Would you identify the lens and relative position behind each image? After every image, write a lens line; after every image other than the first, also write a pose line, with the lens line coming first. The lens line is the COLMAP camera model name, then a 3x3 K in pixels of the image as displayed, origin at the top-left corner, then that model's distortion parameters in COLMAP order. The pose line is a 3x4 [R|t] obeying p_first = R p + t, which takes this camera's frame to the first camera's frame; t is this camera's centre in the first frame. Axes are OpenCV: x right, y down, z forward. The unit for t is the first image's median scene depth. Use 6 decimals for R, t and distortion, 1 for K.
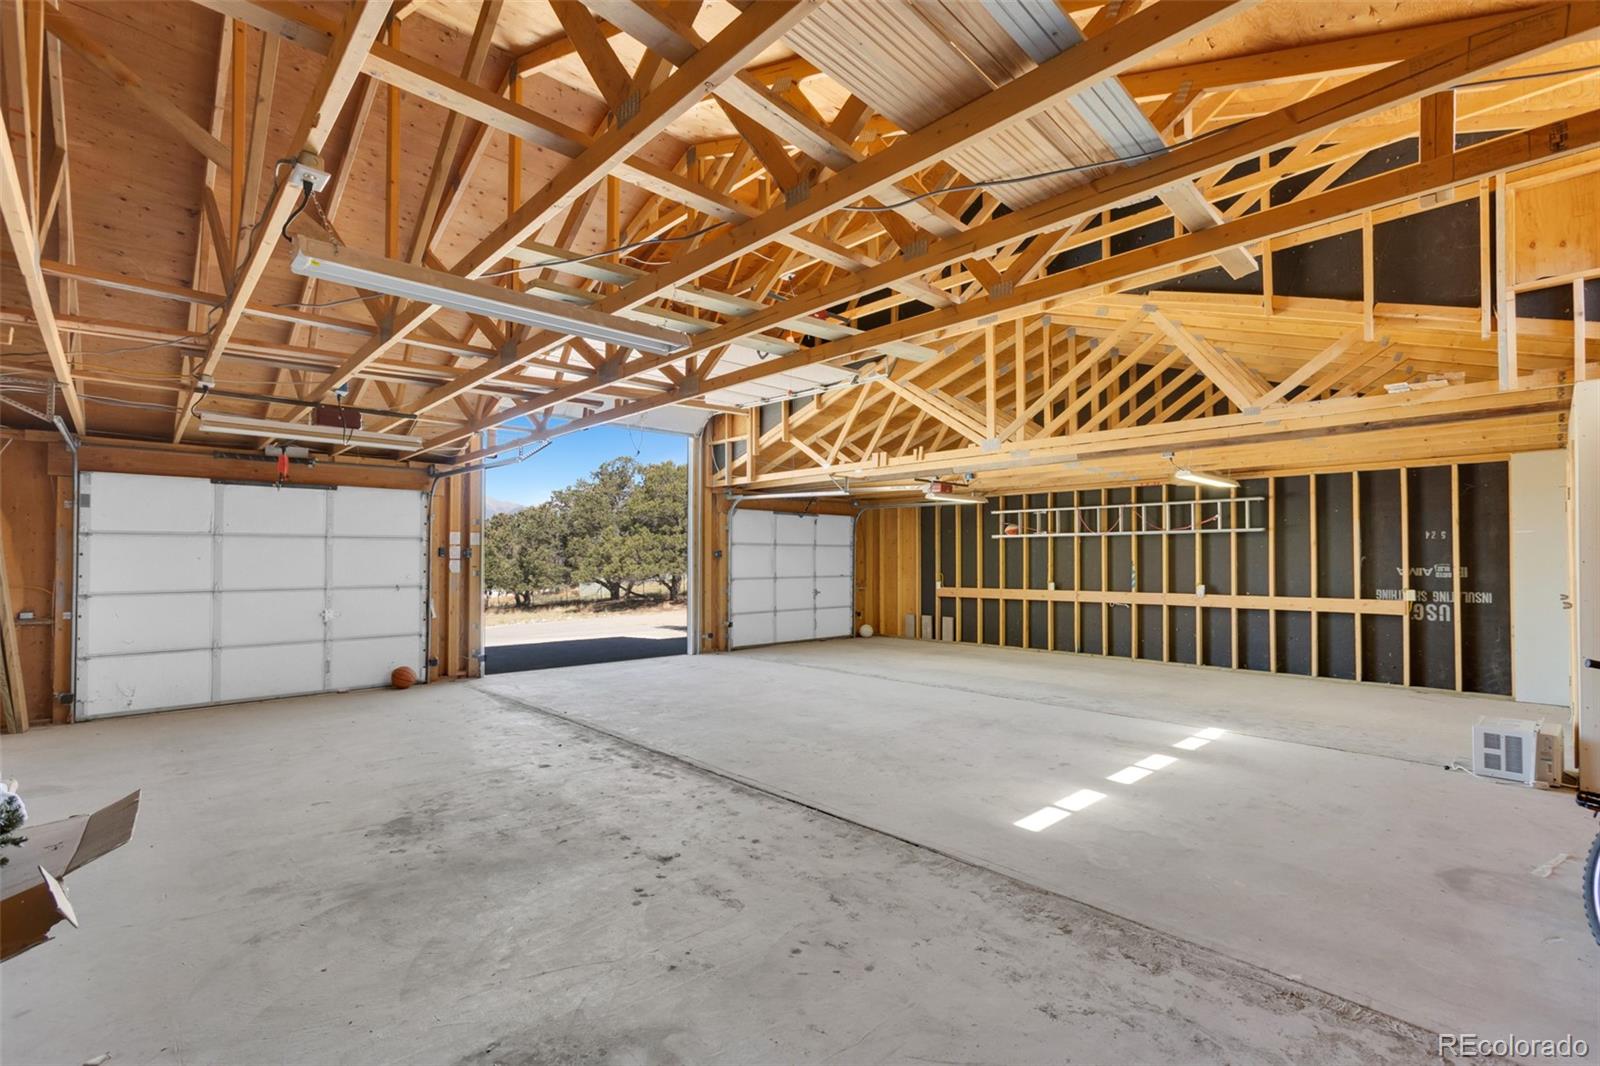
lens RADIAL K [[712.8, 0, 793.7], [0, 712.8, 551.4], [0, 0, 1]] dist [0.000575, 0.003461]
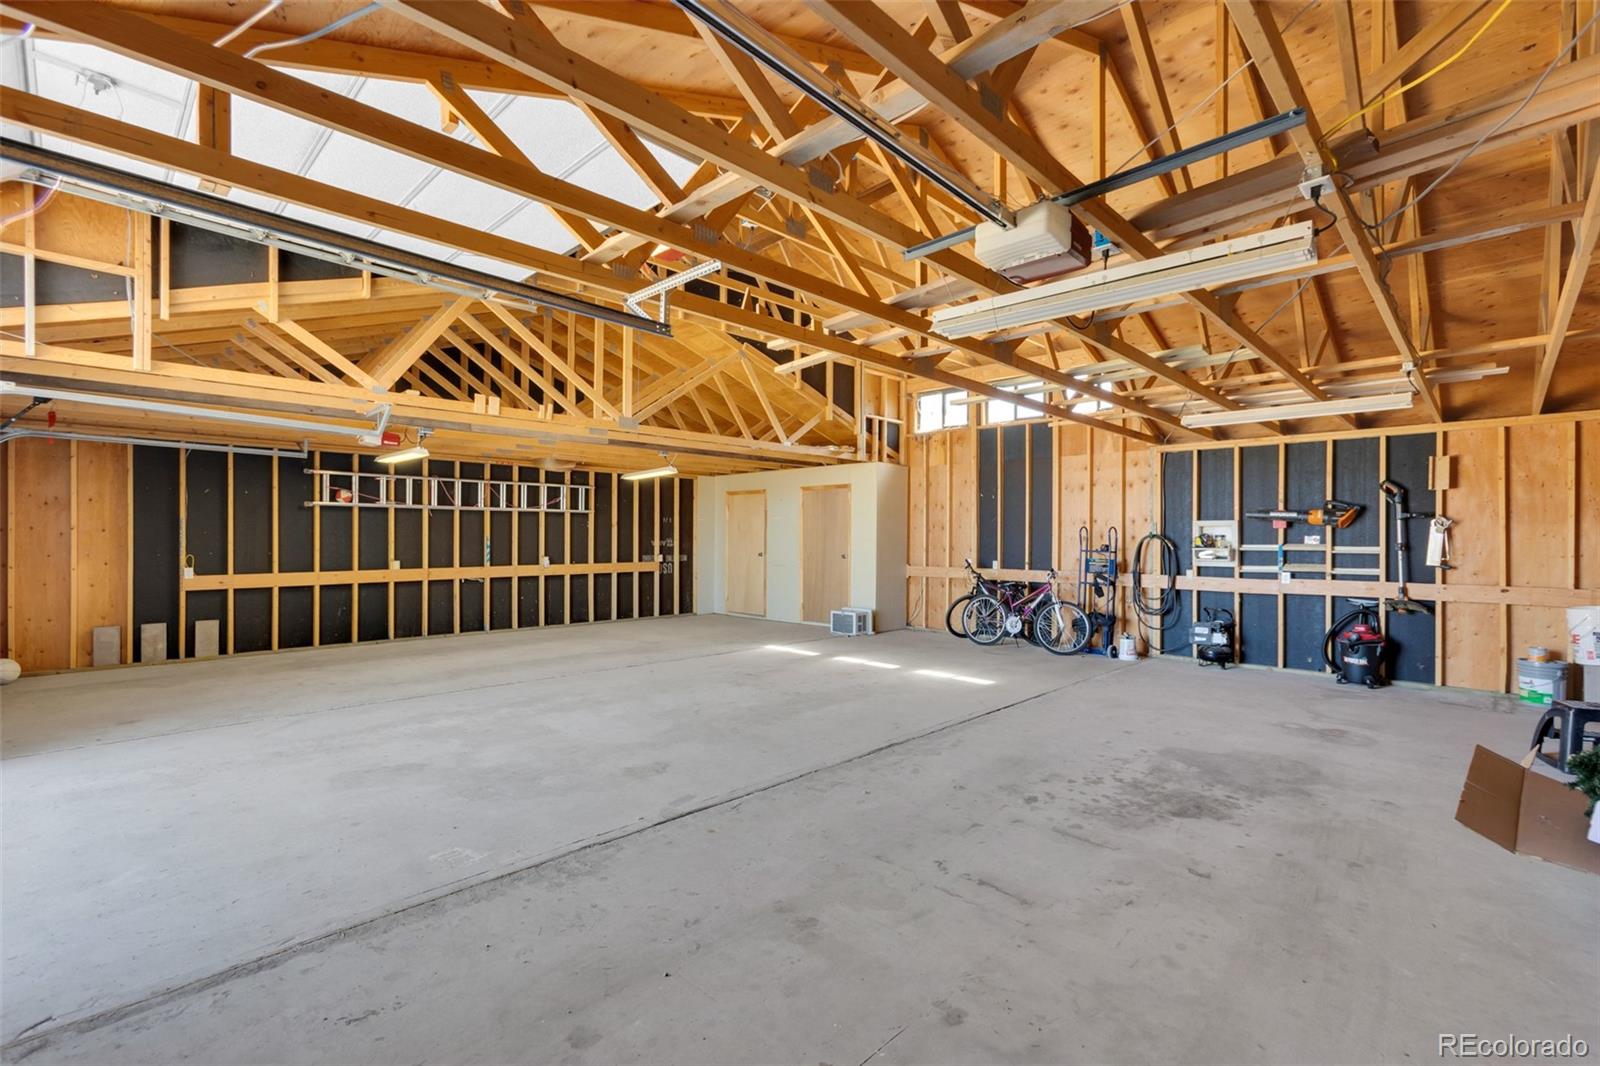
lens RADIAL K [[718.6, 0, 791.7], [0, 718.6, 537.6], [0, 0, 1]] dist [-0.015412, 0.005458]
pose [[-0.030501, -0.001214, 0.999534, -0.718506], [-0.016126, 0.999870, 0.000723, 0.010326], [-0.999405, -0.016097, -0.030517, 0.753167]]
